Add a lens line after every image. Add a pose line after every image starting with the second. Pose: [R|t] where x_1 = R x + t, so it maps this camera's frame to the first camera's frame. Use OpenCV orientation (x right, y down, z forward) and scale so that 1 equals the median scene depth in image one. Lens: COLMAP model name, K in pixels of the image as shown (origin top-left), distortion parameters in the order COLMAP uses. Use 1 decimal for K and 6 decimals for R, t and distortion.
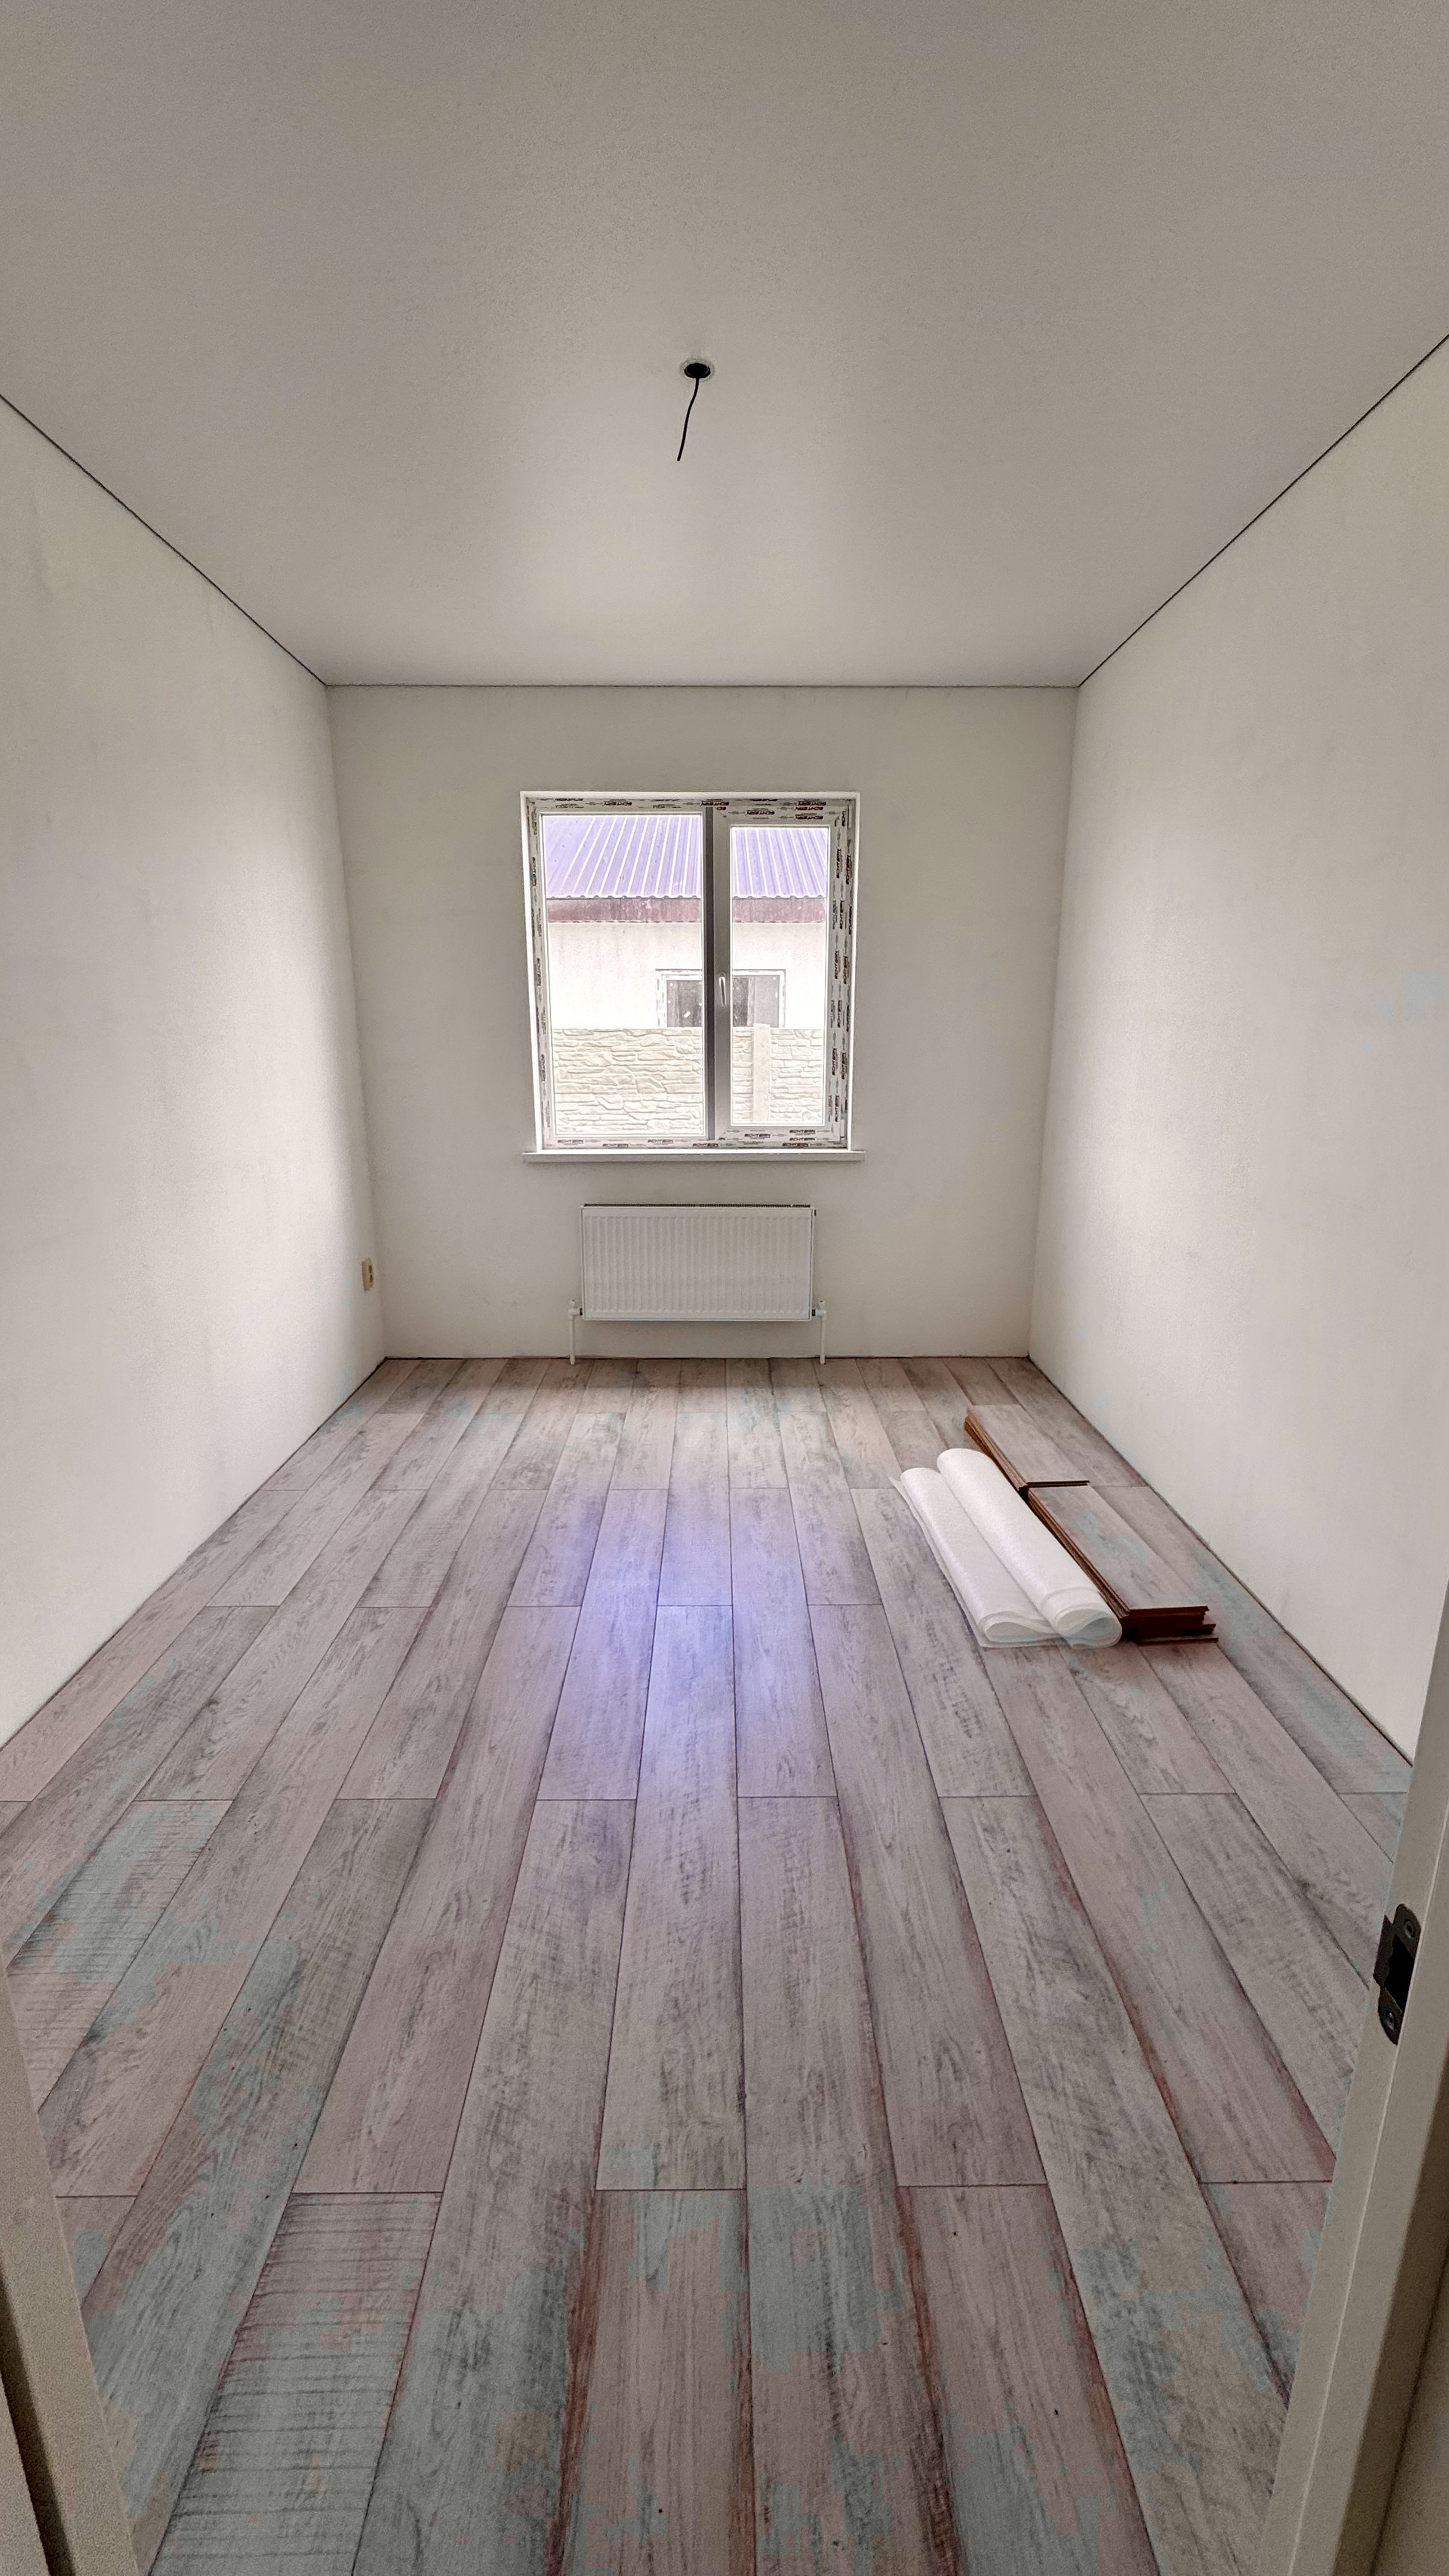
lens RADIAL K [[1024.6, 0, 709.3], [0, 1024.6, 1280.5], [0, 0, 1]] dist [-0.000625, 0.000008]
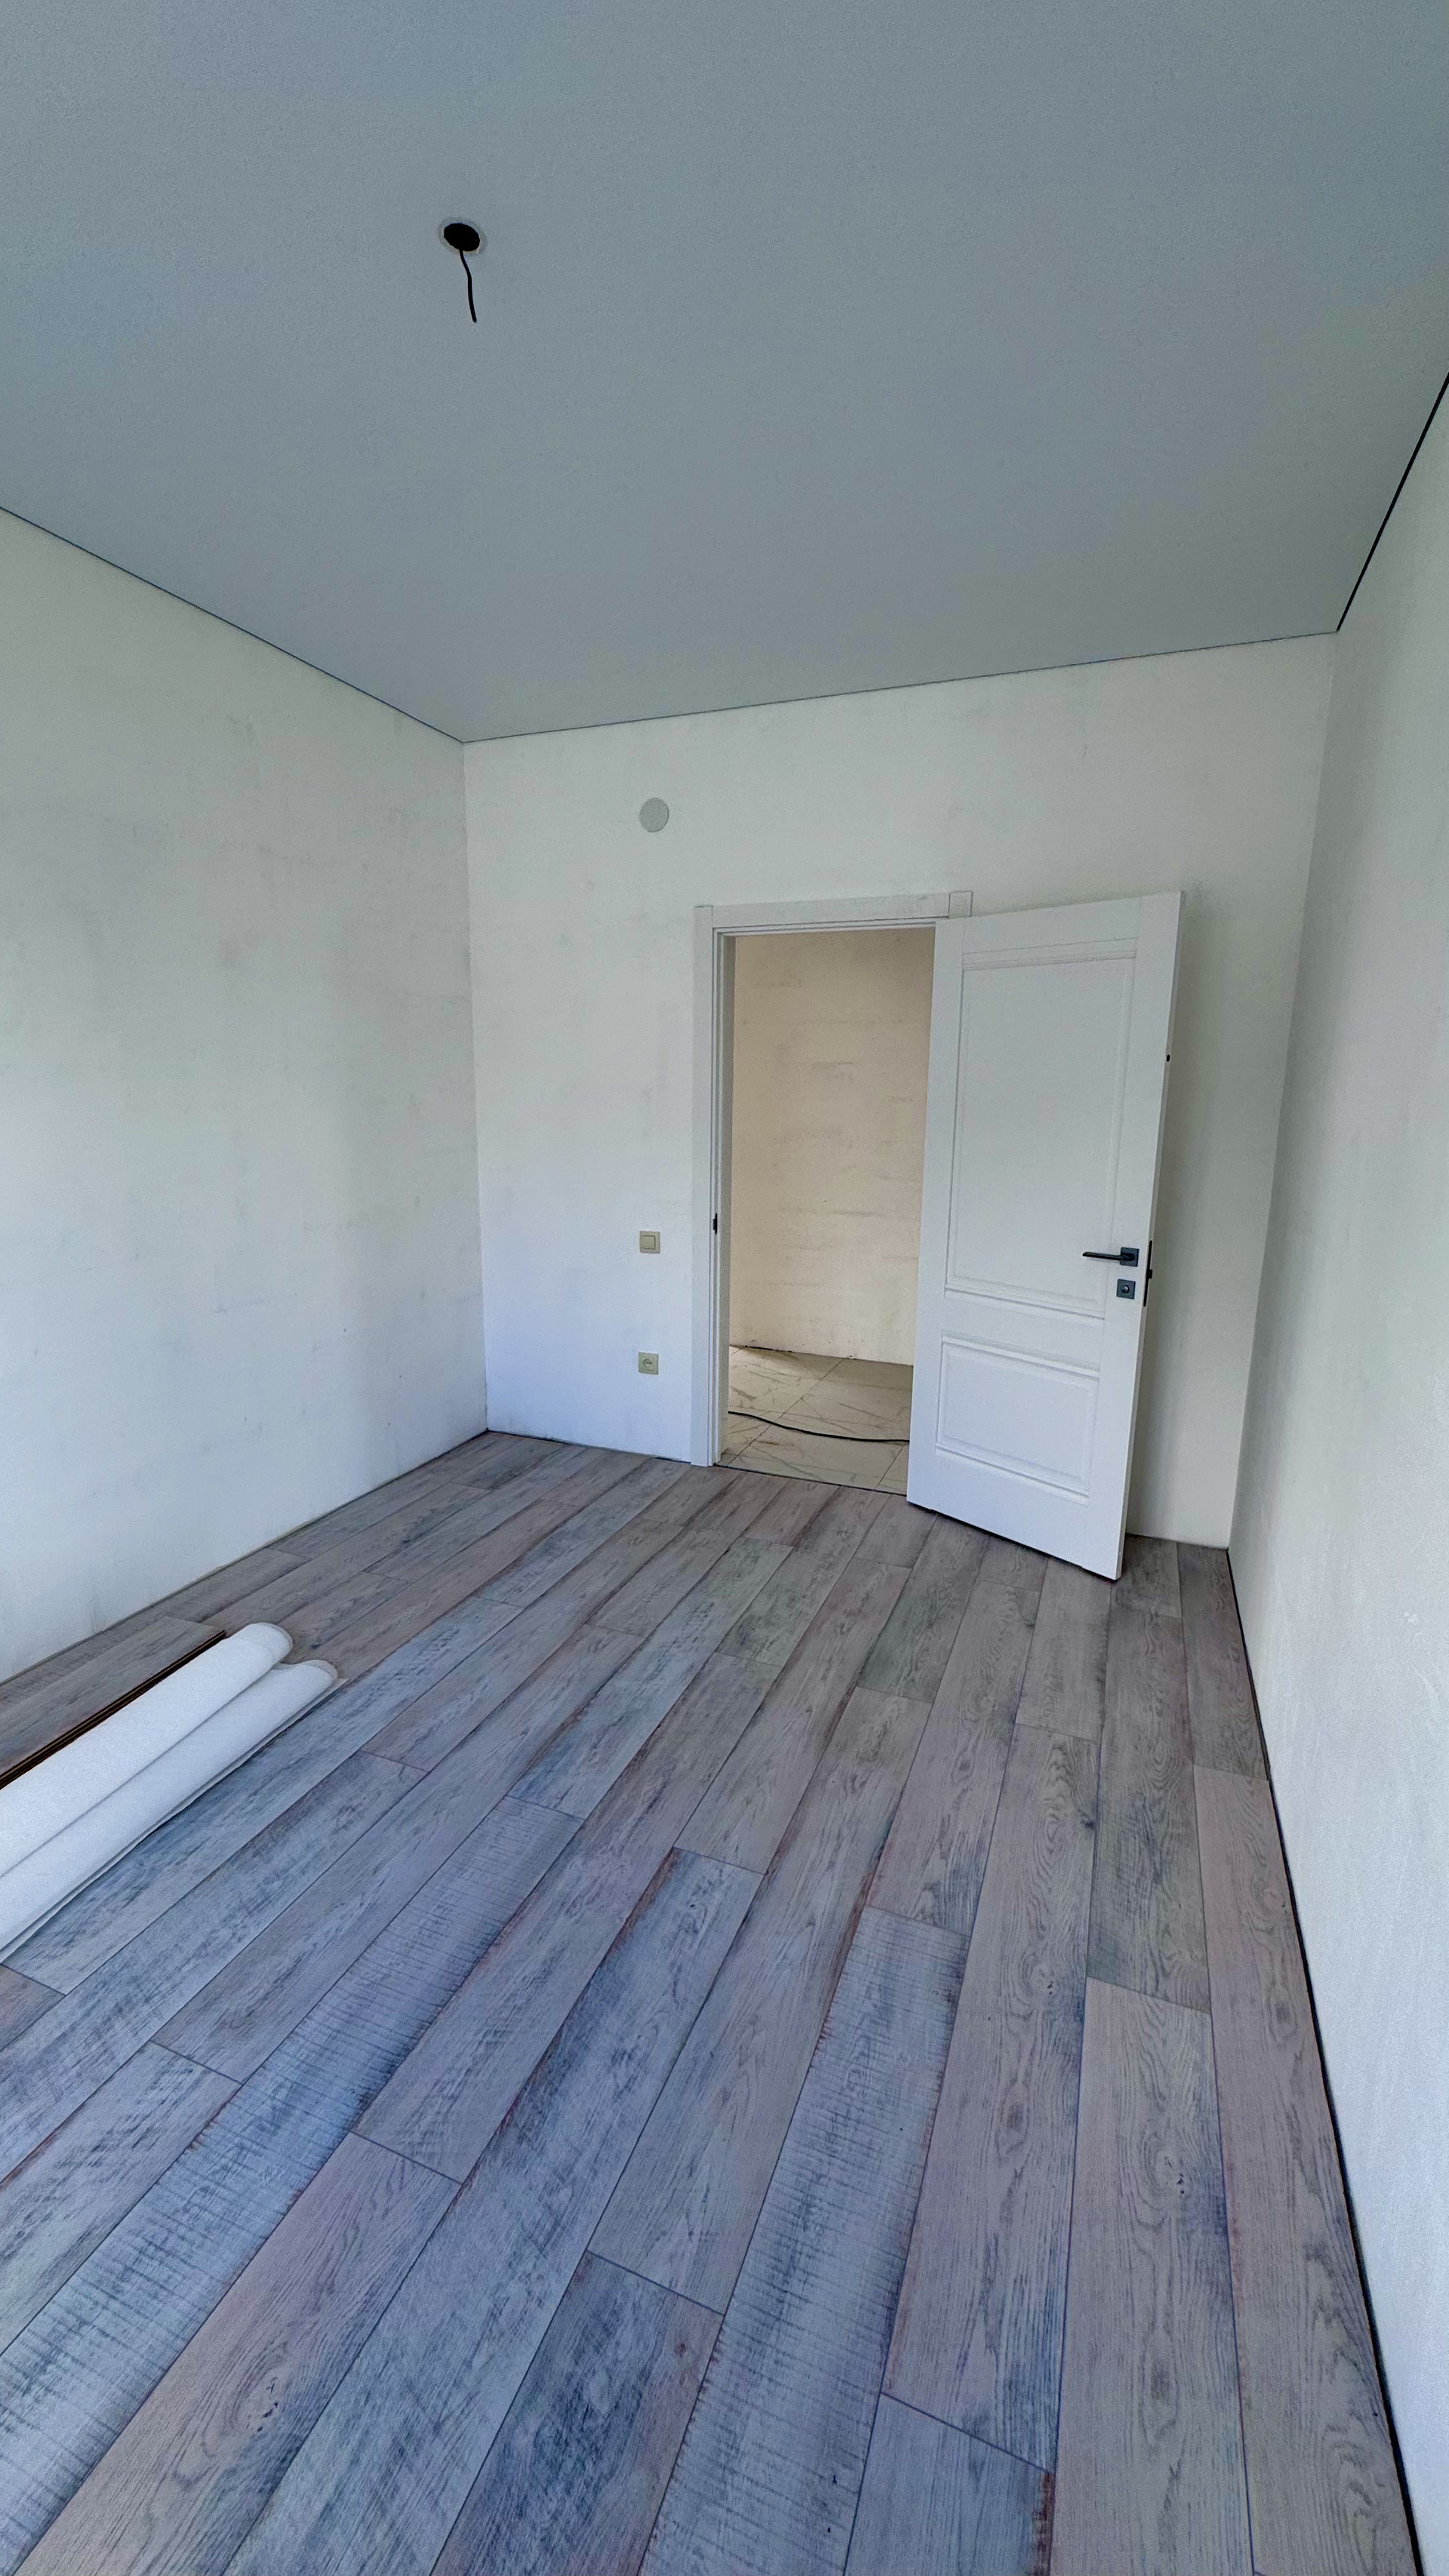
lens RADIAL K [[1024.6, 0, 709.3], [0, 1024.6, 1280.5], [0, 0, 1]] dist [-0.000625, 0.000008]
pose [[-0.924786, -0.084694, 0.370942, -0.501317], [0.077466, 0.912581, 0.401491, -0.474915], [-0.372519, 0.400029, -0.837381, 1.832158]]
